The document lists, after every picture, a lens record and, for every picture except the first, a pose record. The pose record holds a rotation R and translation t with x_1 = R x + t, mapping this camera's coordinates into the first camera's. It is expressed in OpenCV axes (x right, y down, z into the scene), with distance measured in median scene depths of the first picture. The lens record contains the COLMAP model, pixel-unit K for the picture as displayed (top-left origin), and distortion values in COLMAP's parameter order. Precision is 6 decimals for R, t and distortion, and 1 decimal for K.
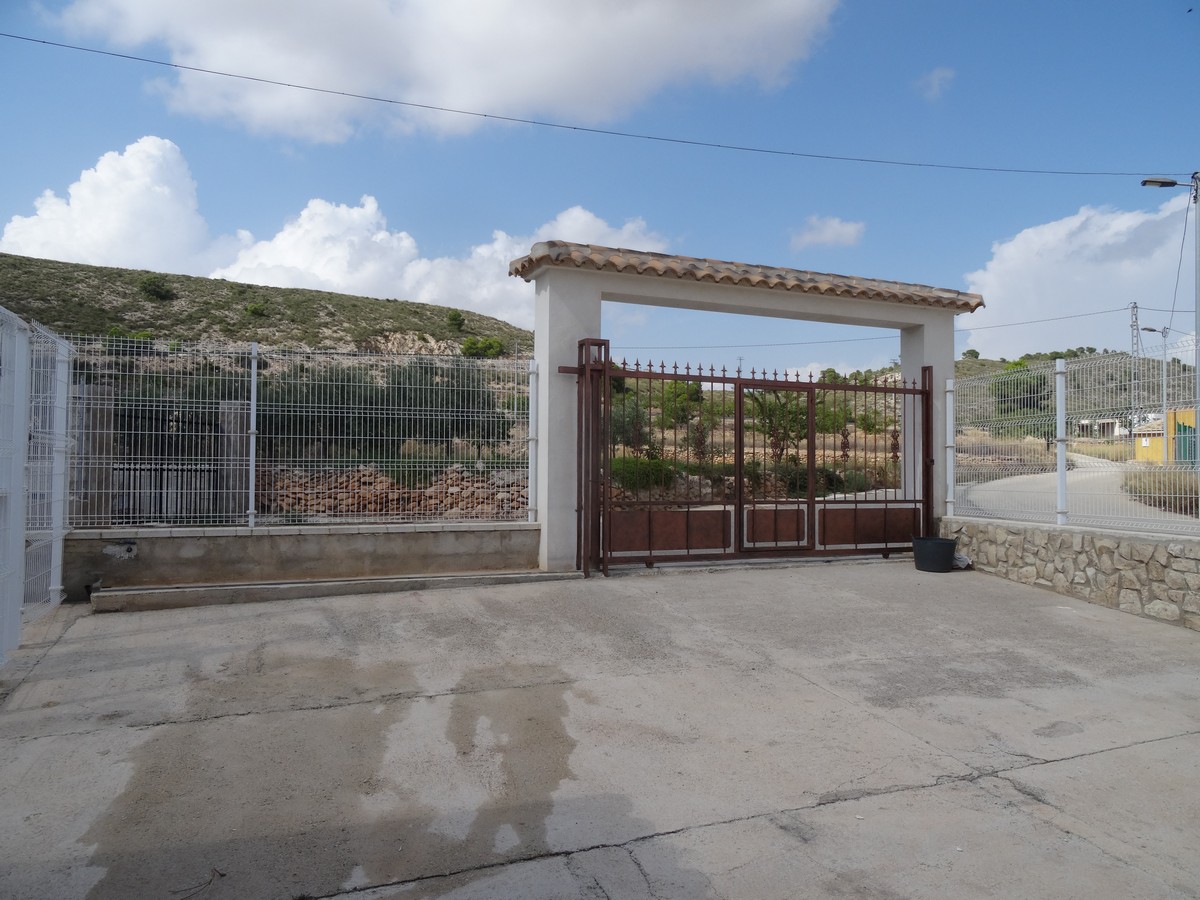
lens RADIAL K [[857.8, 0, 599.8], [0, 857.8, 449.6], [0, 0, 1]] dist [0.002545, -0.006252]
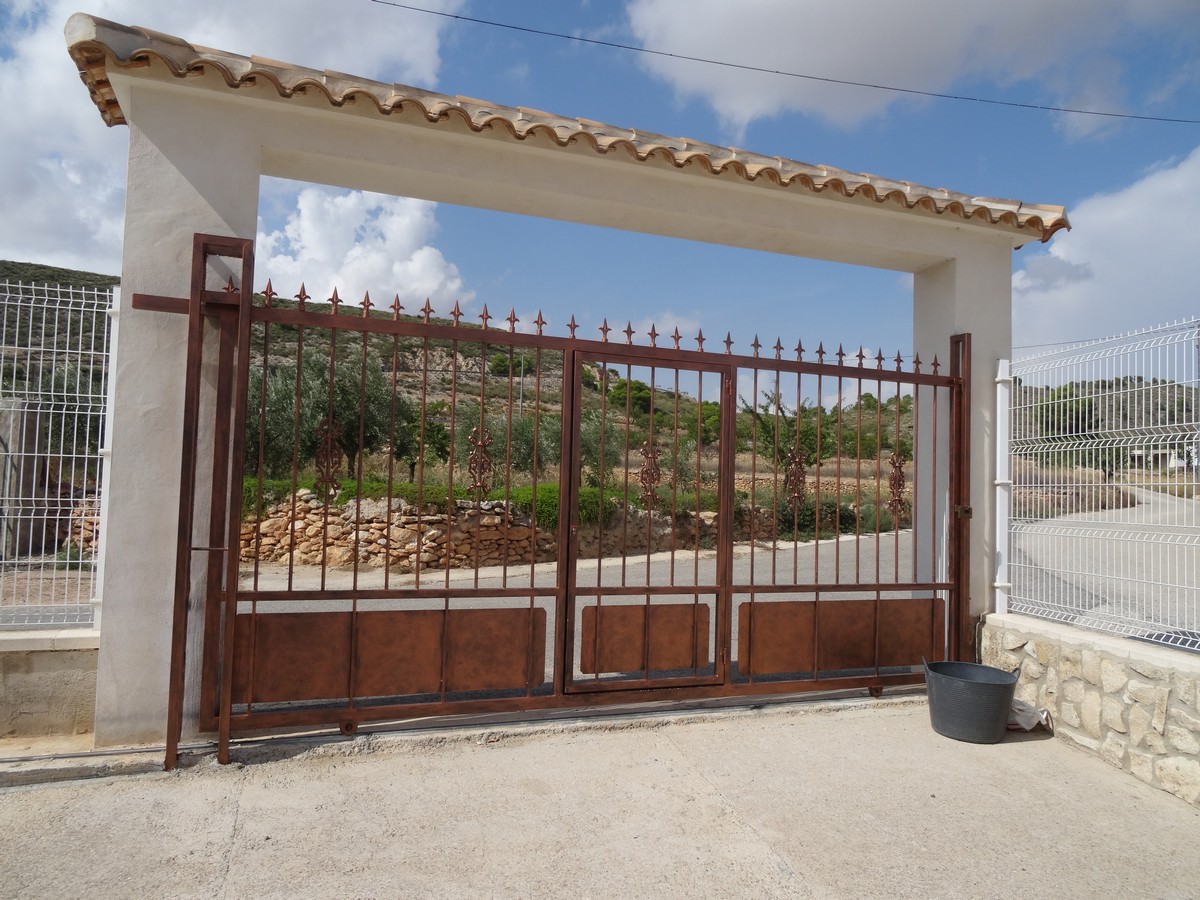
lens RADIAL K [[857.8, 0, 603.4], [0, 857.8, 448.7], [0, 0, 1]] dist [0.002545, -0.006252]
pose [[0.999125, 0.019522, -0.036975, 0.178751], [-0.020457, 0.999476, -0.025071, -0.007090], [0.036466, 0.025806, 0.999002, 0.455147]]
